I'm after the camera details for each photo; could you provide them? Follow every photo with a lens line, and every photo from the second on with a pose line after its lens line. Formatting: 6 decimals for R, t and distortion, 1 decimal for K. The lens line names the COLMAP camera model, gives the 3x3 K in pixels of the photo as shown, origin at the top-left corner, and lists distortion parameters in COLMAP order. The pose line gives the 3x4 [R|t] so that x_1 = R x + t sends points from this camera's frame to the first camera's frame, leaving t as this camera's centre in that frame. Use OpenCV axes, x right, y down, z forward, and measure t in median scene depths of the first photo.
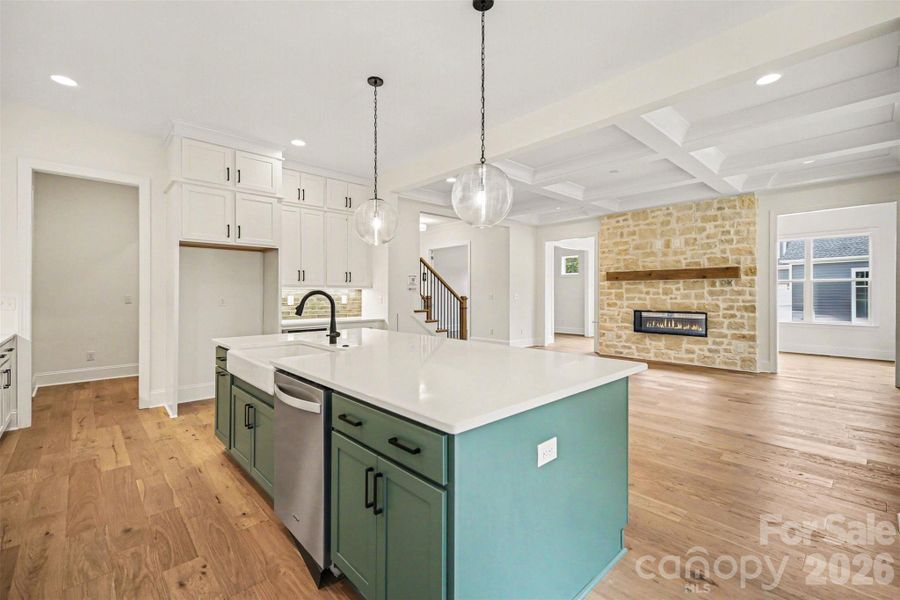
lens RADIAL K [[386.0, 0, 446.9], [0, 386.0, 294.2], [0, 0, 1]] dist [0.000744, 0.000021]
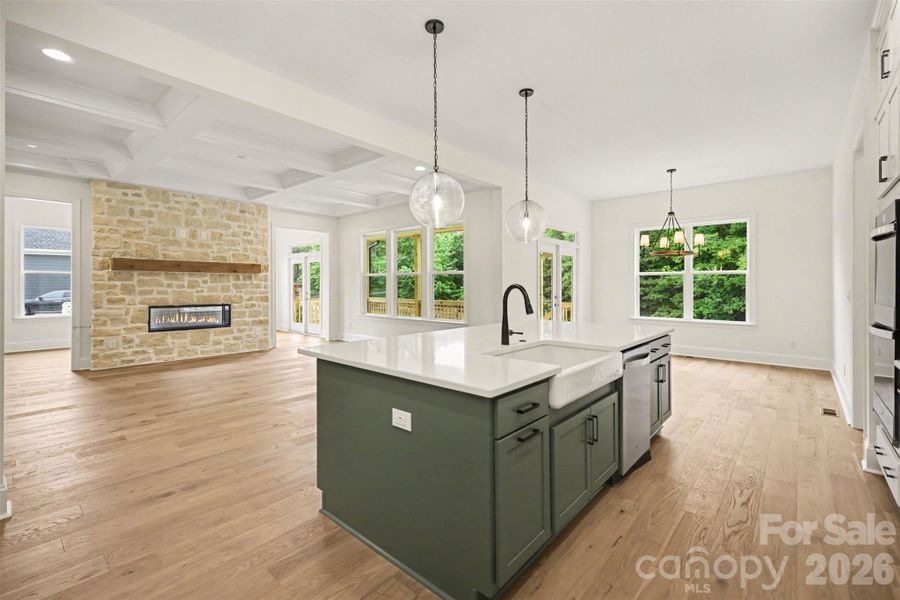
lens RADIAL K [[394.8, 0, 448.7], [0, 394.8, 286.9], [0, 0, 1]] dist [0.000532, -0.000003]
pose [[-0.111681, -0.000170, 0.993744, -0.473574], [0.000962, 0.999999, 0.000279, -0.000463], [-0.993744, 0.000987, -0.111681, 0.490154]]
